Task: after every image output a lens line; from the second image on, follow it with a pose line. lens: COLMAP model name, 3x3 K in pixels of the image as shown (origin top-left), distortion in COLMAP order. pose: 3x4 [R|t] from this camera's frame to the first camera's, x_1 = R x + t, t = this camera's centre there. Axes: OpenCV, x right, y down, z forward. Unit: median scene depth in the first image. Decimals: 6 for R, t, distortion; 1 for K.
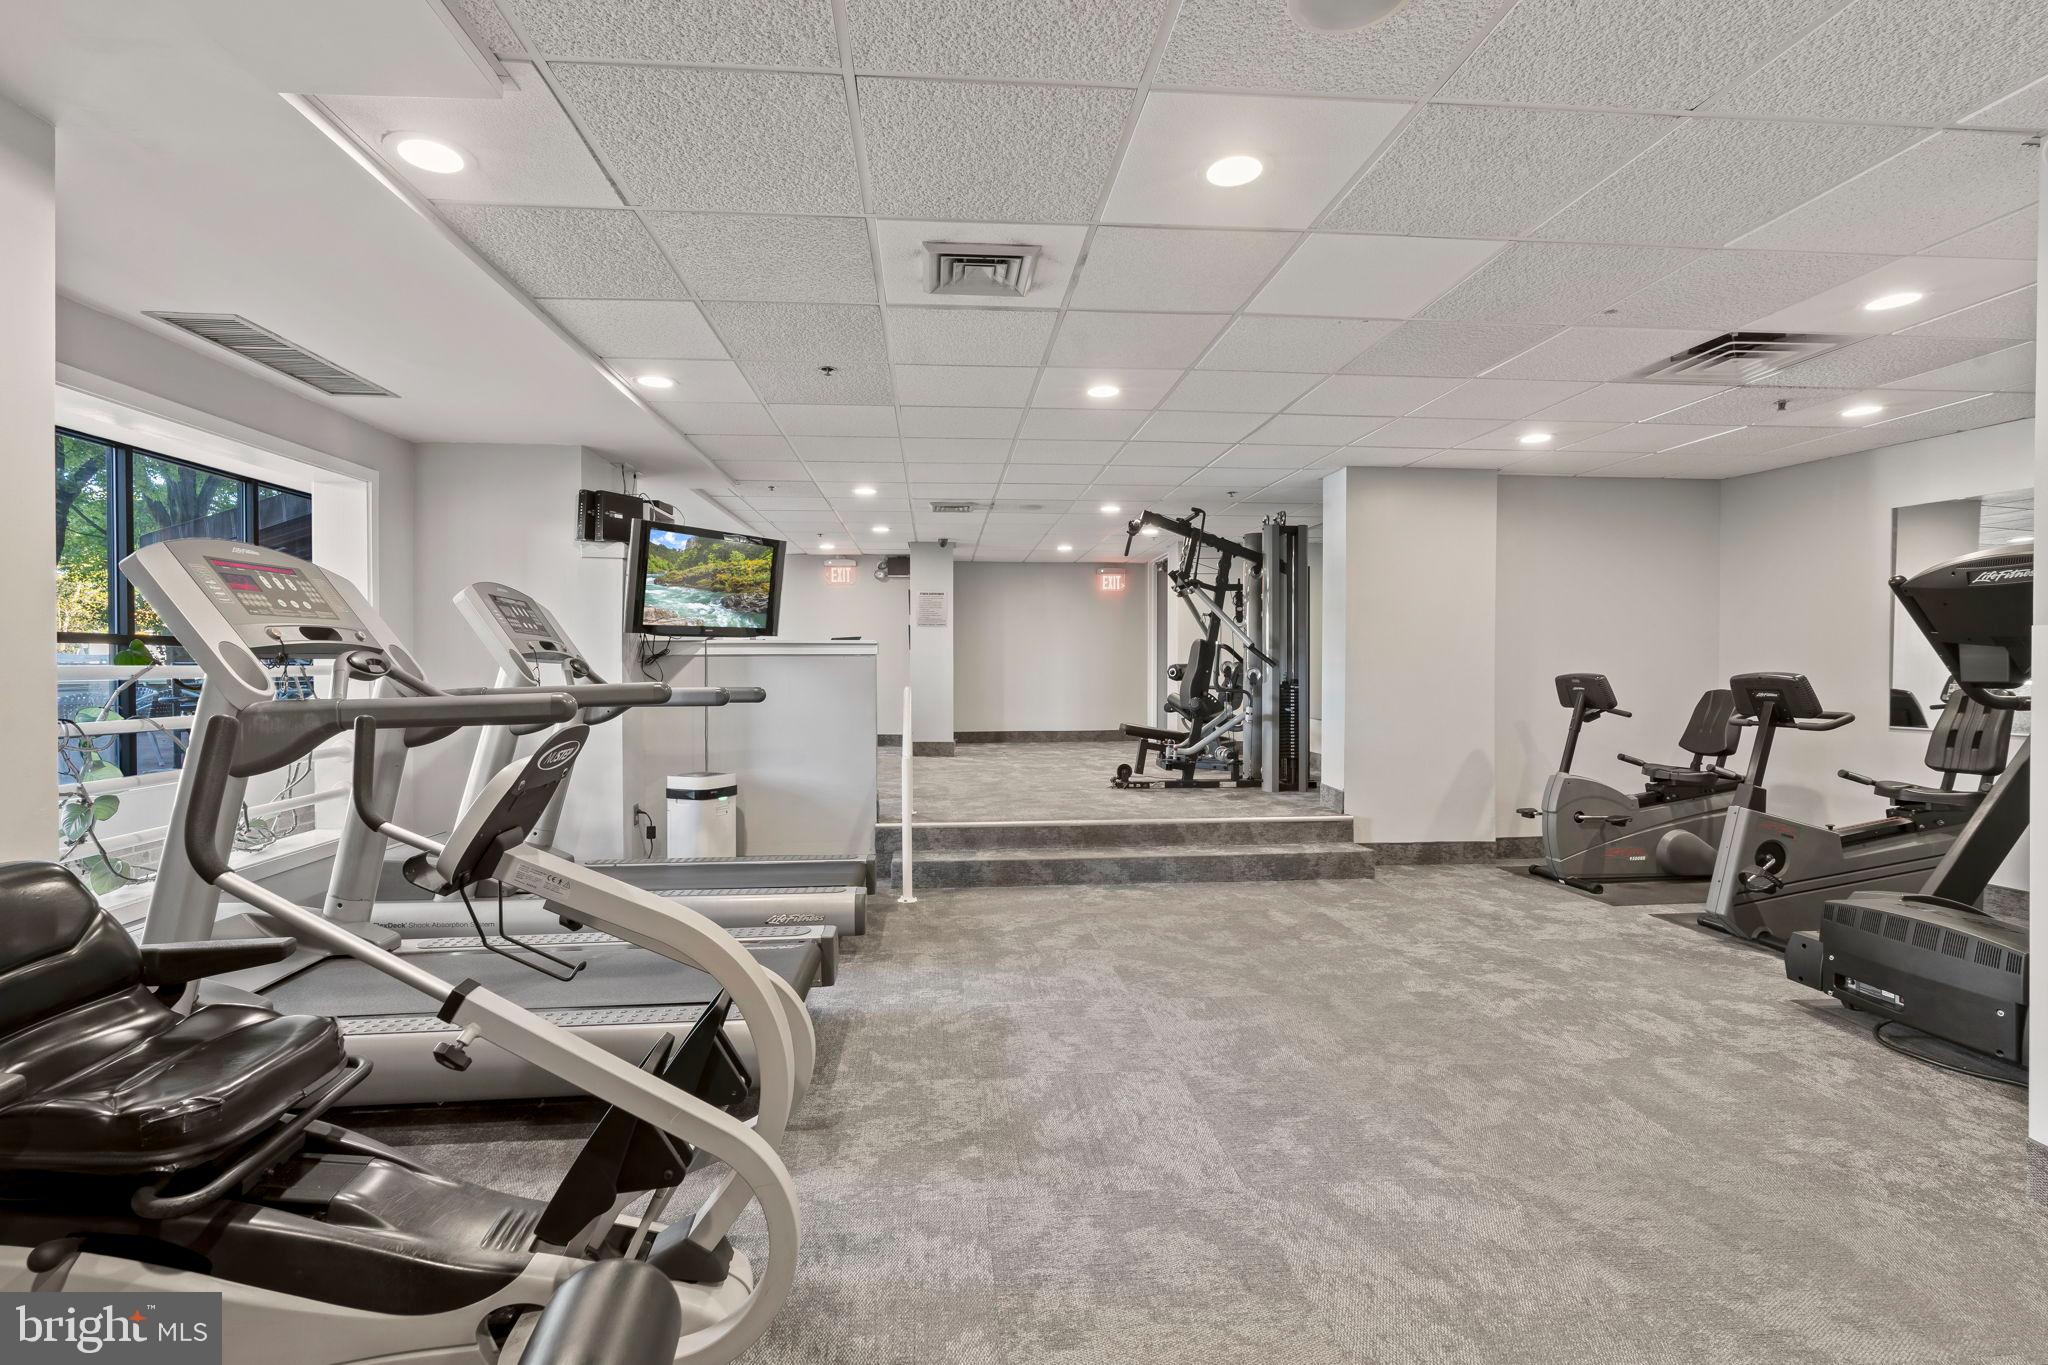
lens RADIAL K [[945.3, 0, 1008.5], [0, 945.3, 674.4], [0, 0, 1]] dist [-0.000814, 0.000213]
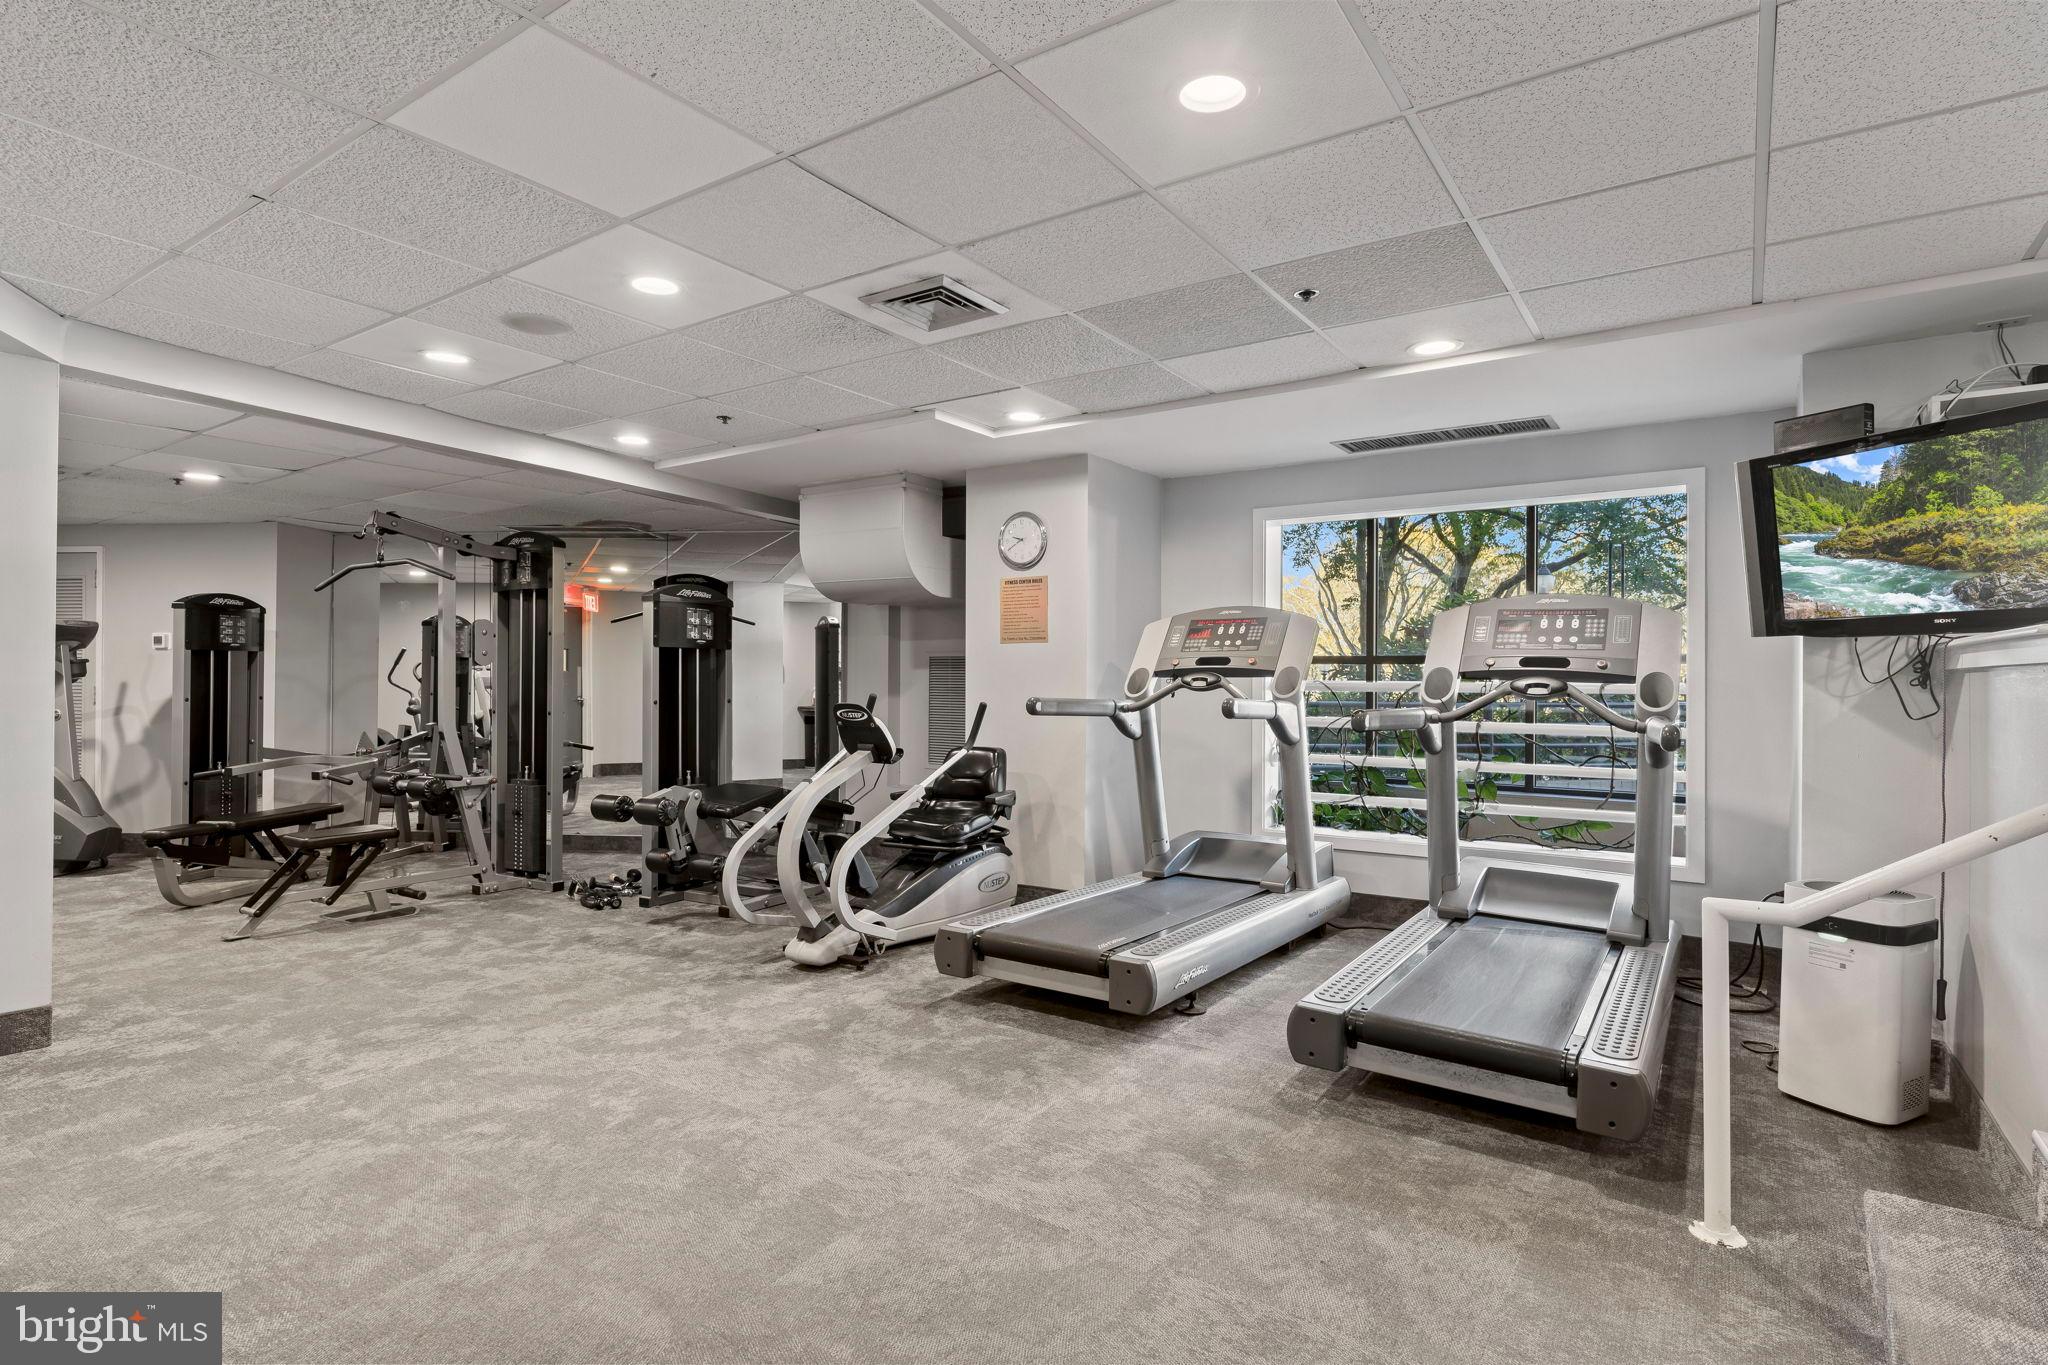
lens RADIAL K [[1038.8, 0, 1017.0], [0, 1038.8, 678.4], [0, 0, 1]] dist [0.004042, -0.000061]
pose [[-0.640020, -0.002753, -0.768353, 0.857747], [-0.013820, 0.999873, 0.007929, -0.024770], [0.768234, 0.015693, -0.639977, 1.960096]]
